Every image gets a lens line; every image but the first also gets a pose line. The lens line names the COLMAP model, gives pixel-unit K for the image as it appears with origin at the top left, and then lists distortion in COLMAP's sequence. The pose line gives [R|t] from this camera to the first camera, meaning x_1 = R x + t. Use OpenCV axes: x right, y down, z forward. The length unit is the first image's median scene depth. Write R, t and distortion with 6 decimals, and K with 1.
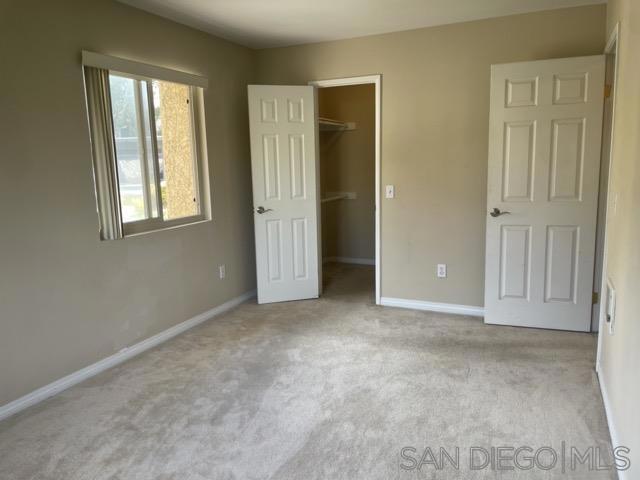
lens RADIAL K [[489.3, 0, 321.2], [0, 489.3, 236.9], [0, 0, 1]] dist [0.097063, -0.132681]
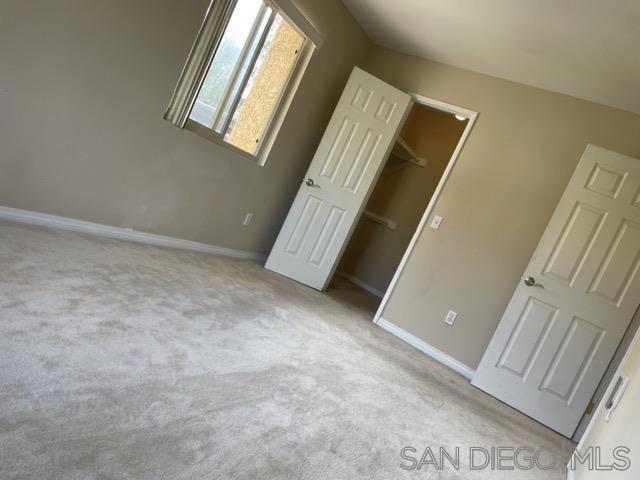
lens RADIAL K [[489.9, 0, 325.1], [0, 489.9, 239.3], [0, 0, 1]] dist [0.090740, -0.126410]
pose [[0.895040, 0.443410, -0.047864, 0.003945], [-0.445964, 0.890872, -0.086391, 0.160999], [0.004334, 0.098669, 0.995111, 0.029360]]
